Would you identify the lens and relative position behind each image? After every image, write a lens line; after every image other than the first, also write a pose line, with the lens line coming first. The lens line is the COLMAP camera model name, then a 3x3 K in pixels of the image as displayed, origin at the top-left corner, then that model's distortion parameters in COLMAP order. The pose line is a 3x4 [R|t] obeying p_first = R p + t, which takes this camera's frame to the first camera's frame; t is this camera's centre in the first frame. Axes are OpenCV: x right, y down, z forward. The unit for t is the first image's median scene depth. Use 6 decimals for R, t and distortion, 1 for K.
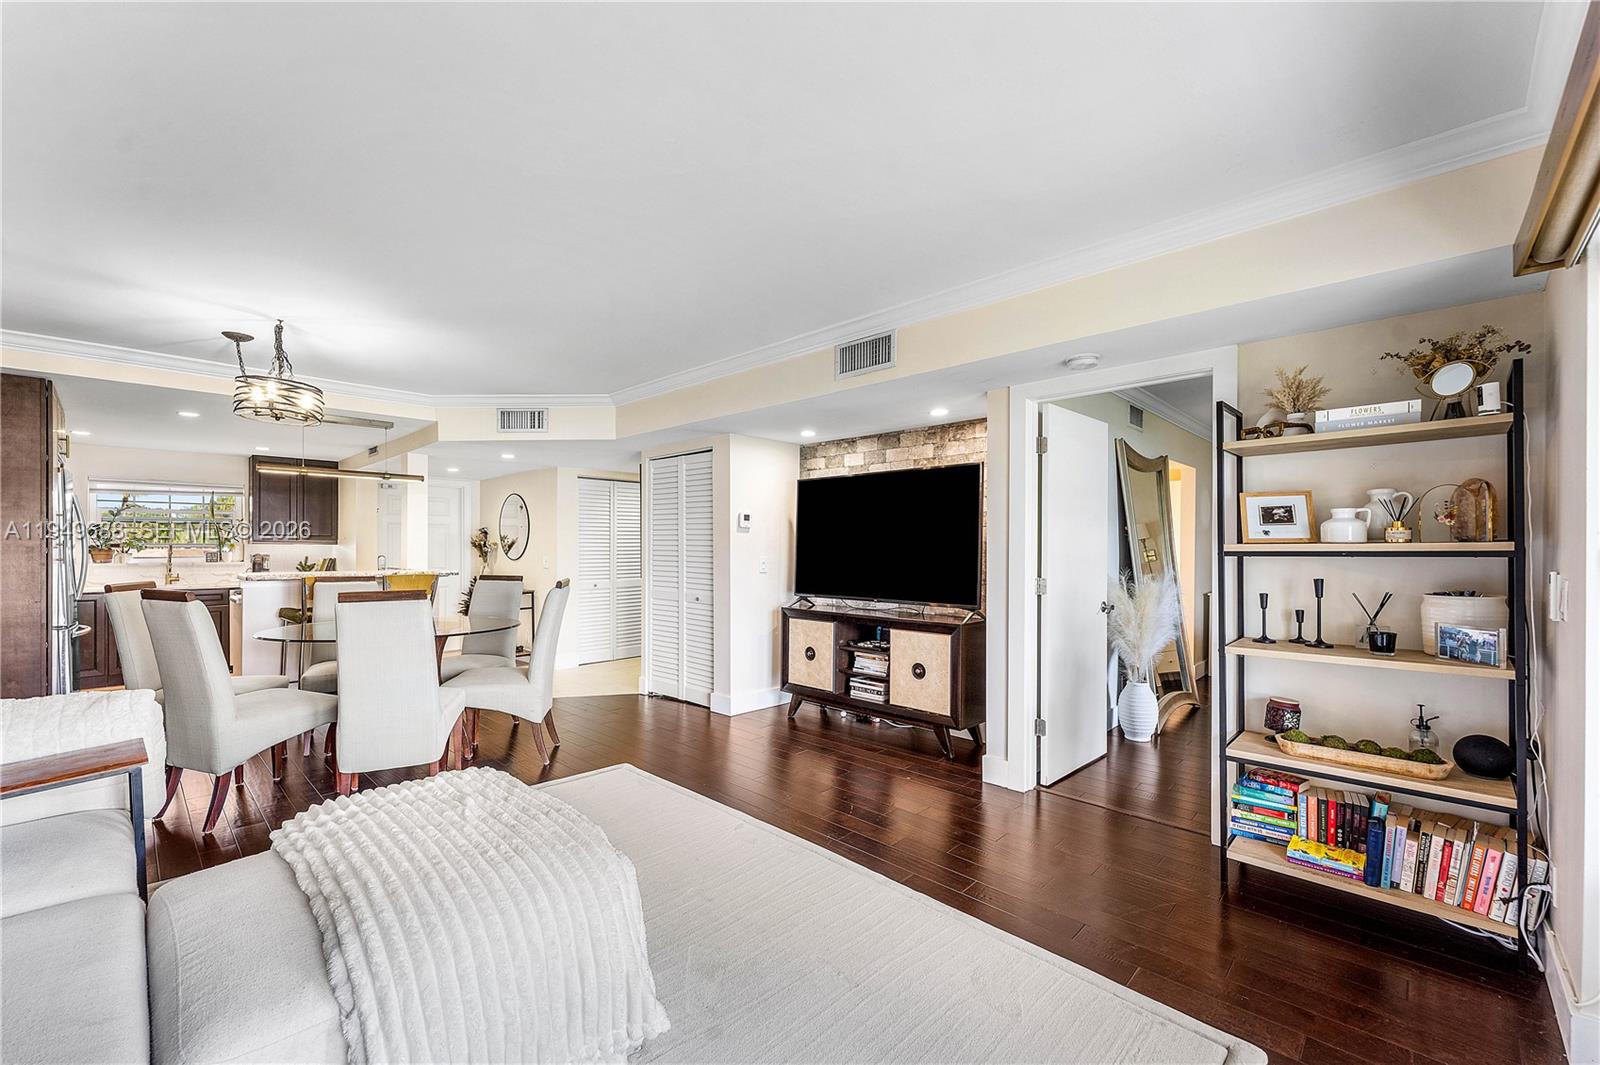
lens RADIAL K [[660.6, 0, 807.7], [0, 660.6, 537.7], [0, 0, 1]] dist [0.001506, 0.000304]
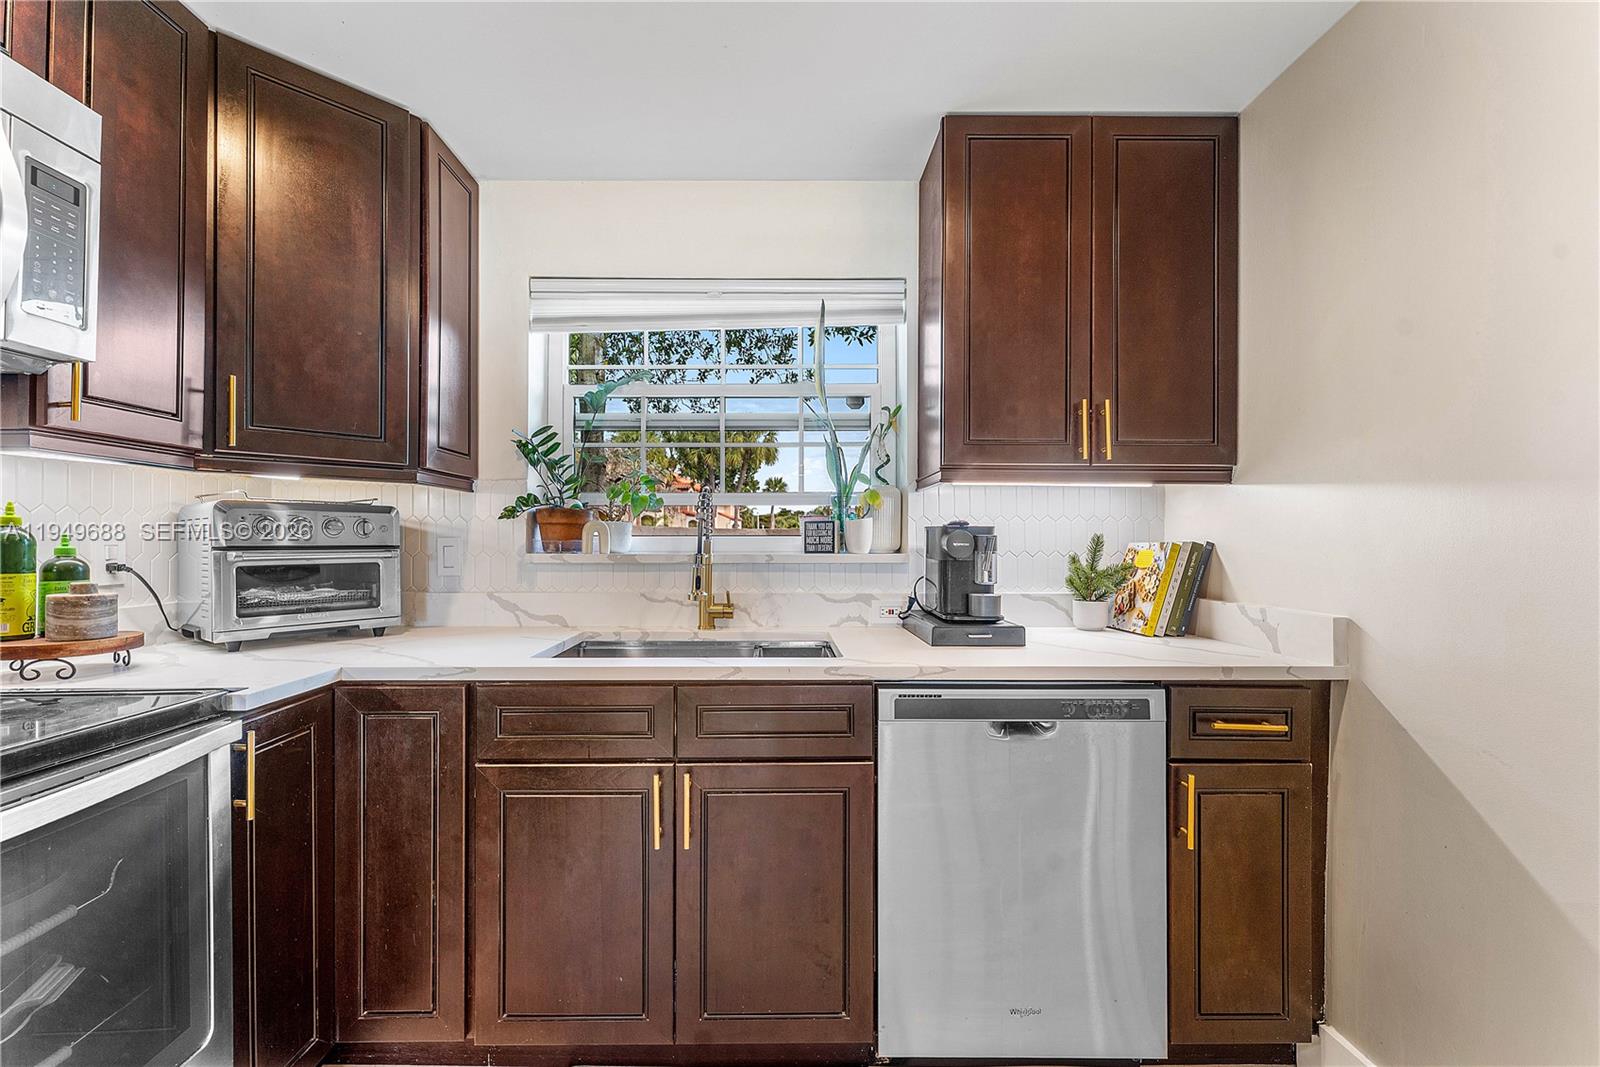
lens RADIAL K [[657.8, 0, 783.8], [0, 657.8, 540.0], [0, 0, 1]] dist [0.000751, 0.000183]
pose [[0.690925, -0.000712, -0.722926, -0.655263], [0.009649, 0.999920, 0.008237, 0.026472], [0.722862, -0.012667, 0.690876, 0.735666]]
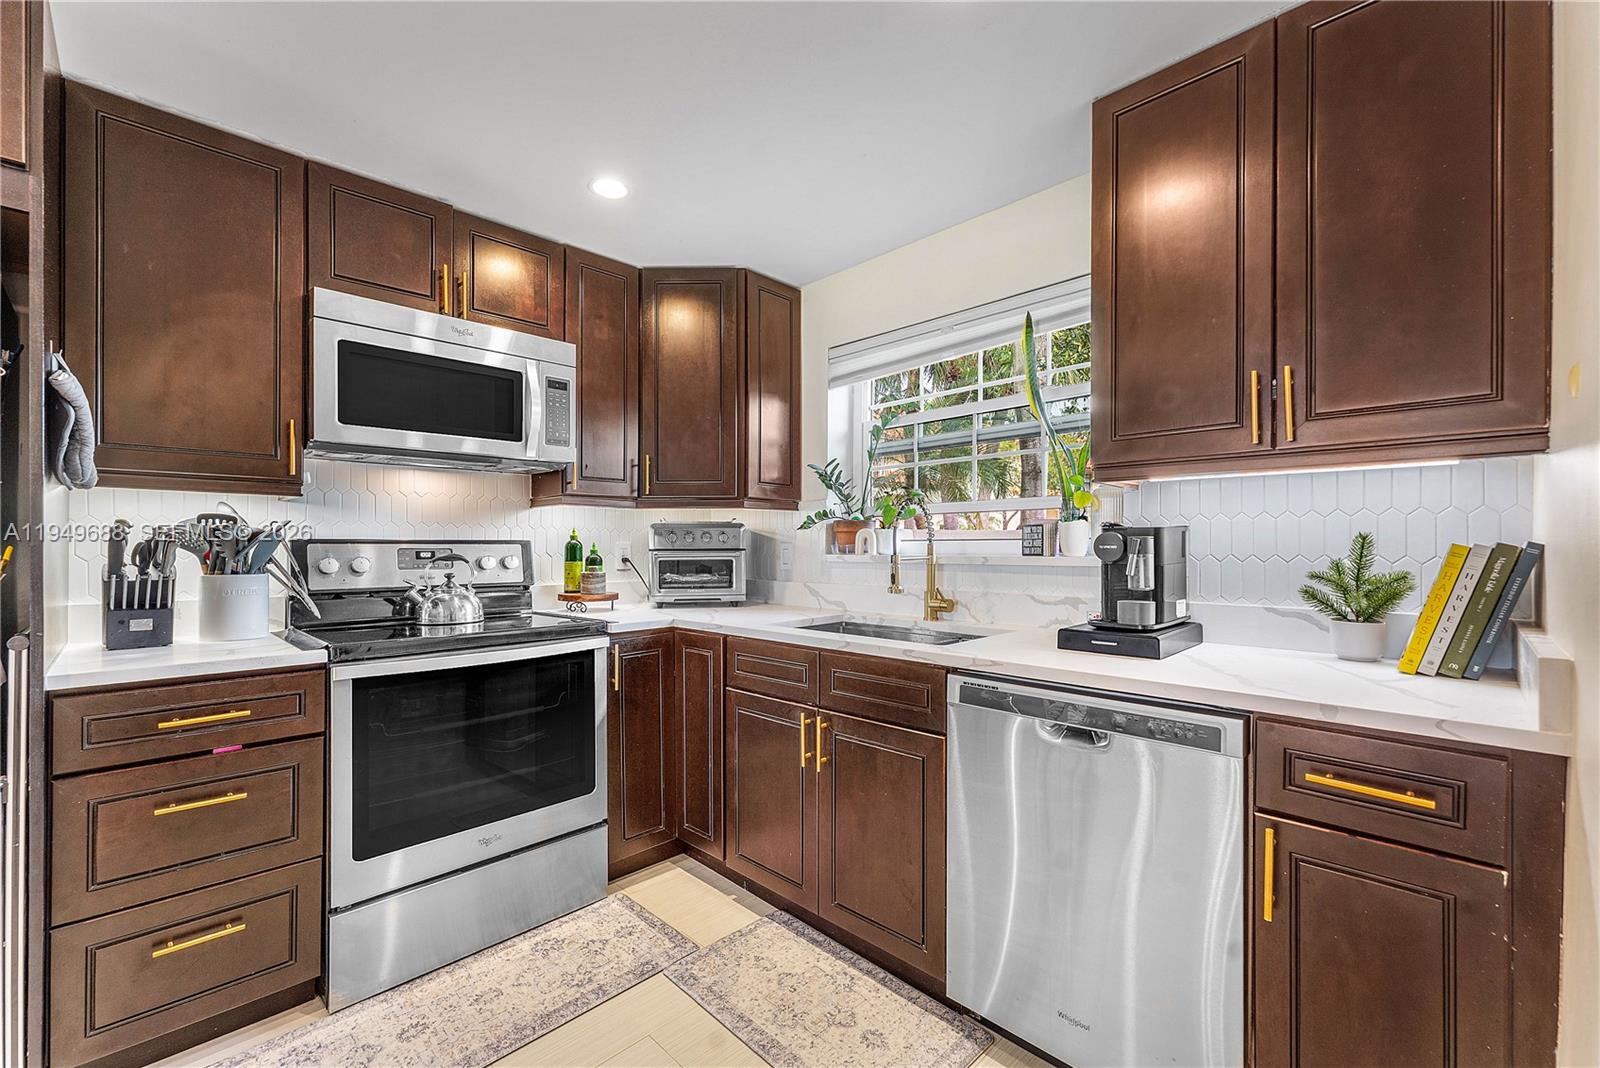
lens RADIAL K [[662.8, 0, 798.2], [0, 662.8, 543.6], [0, 0, 1]] dist [-0.000001, 0.000161]
pose [[-0.029350, -0.004097, -0.999561, -0.559752], [0.017149, 0.999842, -0.004602, 0.028475], [0.999422, -0.017276, -0.029275, 0.838002]]
